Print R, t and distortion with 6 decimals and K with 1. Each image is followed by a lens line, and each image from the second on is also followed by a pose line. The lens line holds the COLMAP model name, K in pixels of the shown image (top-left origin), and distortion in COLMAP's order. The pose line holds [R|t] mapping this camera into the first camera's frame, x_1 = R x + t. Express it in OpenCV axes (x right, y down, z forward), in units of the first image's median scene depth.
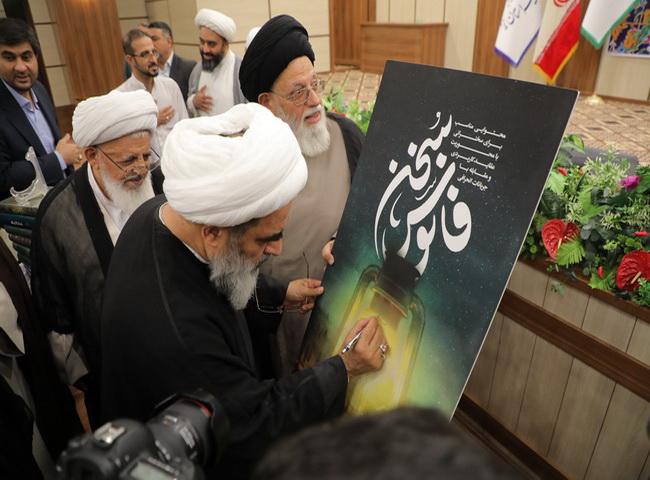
lens RADIAL K [[449.1, 0, 300.5], [0, 449.1, 240.8], [0, 0, 1]] dist [-0.029126, 0.005252]
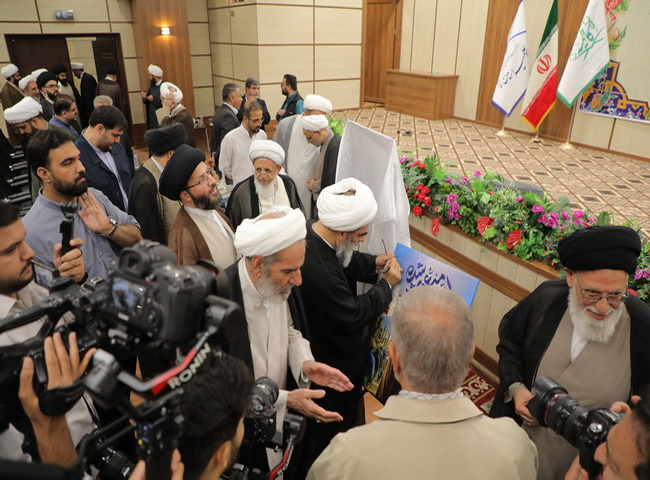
lens RADIAL K [[446.2, 0, 323.0], [0, 446.2, 226.2], [0, 0, 1]] dist [-0.031370, 0.006042]
pose [[0.998352, 0.056012, 0.012506, -0.041812], [-0.054922, 0.995670, -0.074996, 0.044891], [-0.016652, 0.074185, 0.997105, -0.236514]]
